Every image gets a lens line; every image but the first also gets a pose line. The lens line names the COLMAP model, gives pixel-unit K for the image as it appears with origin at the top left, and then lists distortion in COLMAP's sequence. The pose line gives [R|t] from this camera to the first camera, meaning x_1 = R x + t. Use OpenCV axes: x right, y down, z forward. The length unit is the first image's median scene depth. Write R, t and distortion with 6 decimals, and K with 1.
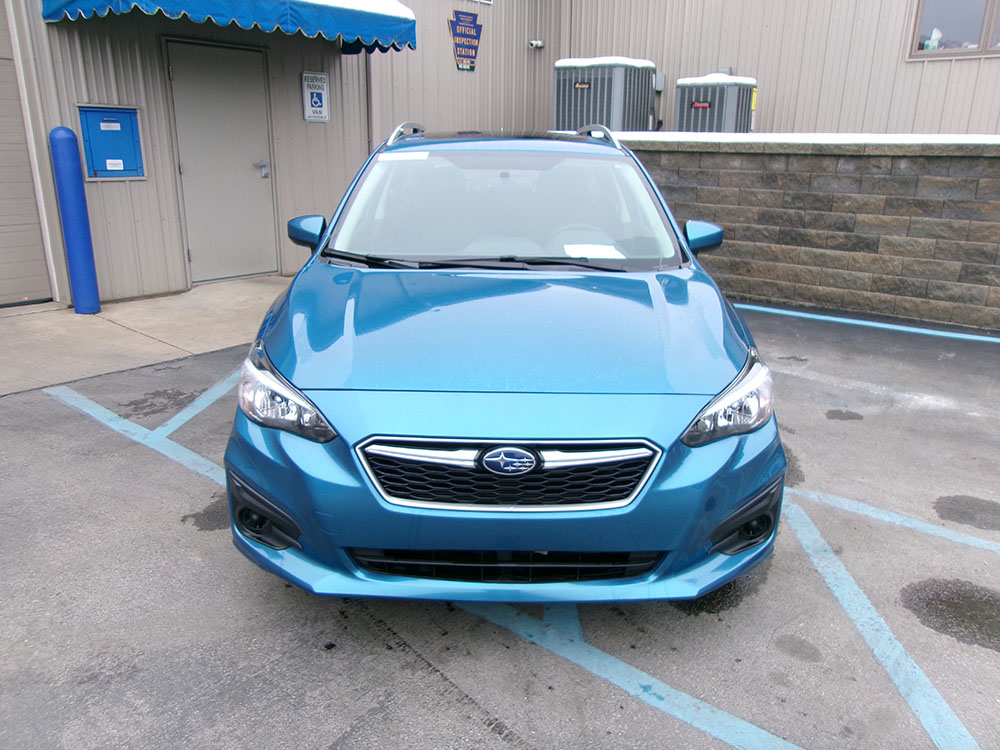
lens RADIAL K [[772.6, 0, 498.3], [0, 772.6, 367.6], [0, 0, 1]] dist [-0.017077, 0.042677]
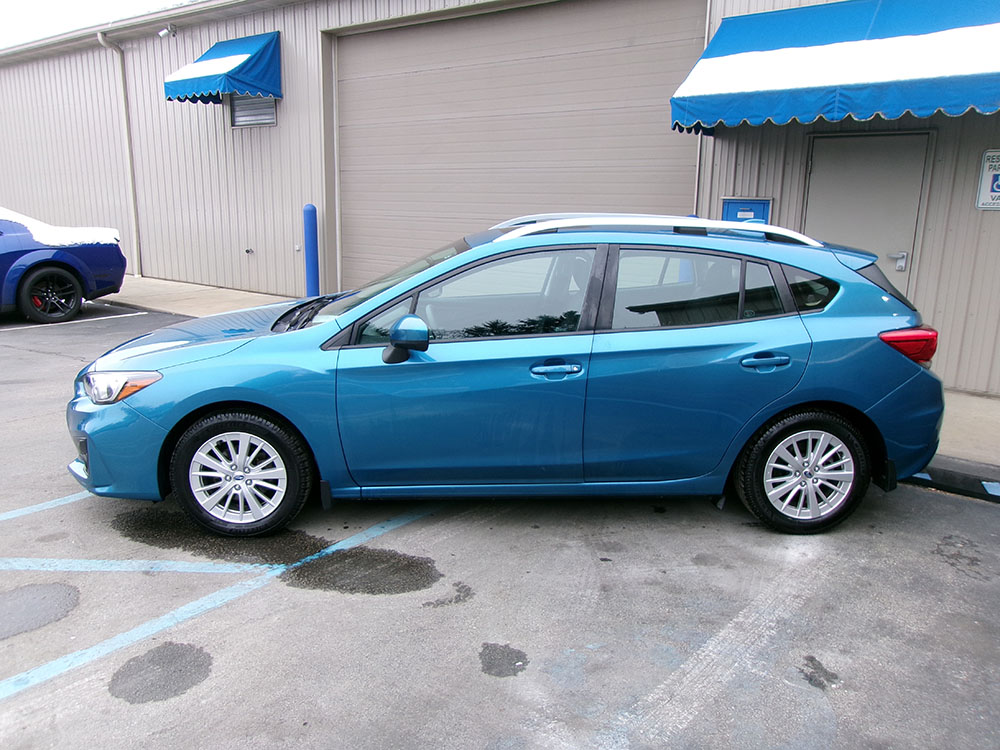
lens RADIAL K [[772.6, 0, 501.6], [0, 772.6, 378.5], [0, 0, 1]] dist [-0.017077, 0.042677]
pose [[0.047715, 0.213006, -0.975885, 0.674277], [-0.298579, 0.935369, 0.189564, -0.184375], [0.953191, 0.282334, 0.108231, 0.566593]]
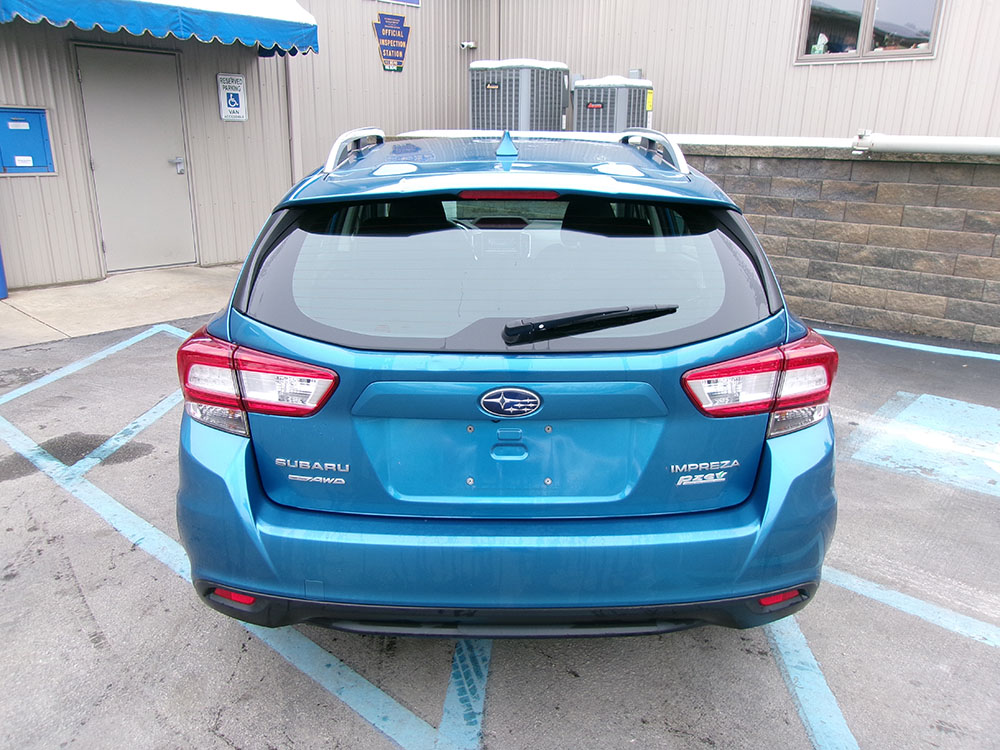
lens RADIAL K [[772.6, 0, 497.4], [0, 772.6, 367.6], [0, 0, 1]] dist [-0.017077, 0.042677]
pose [[0.999349, 0.013620, -0.033410, 0.198420], [-0.013377, 0.999882, 0.007488, 0.007653], [0.033508, -0.007036, 0.999414, -0.055419]]
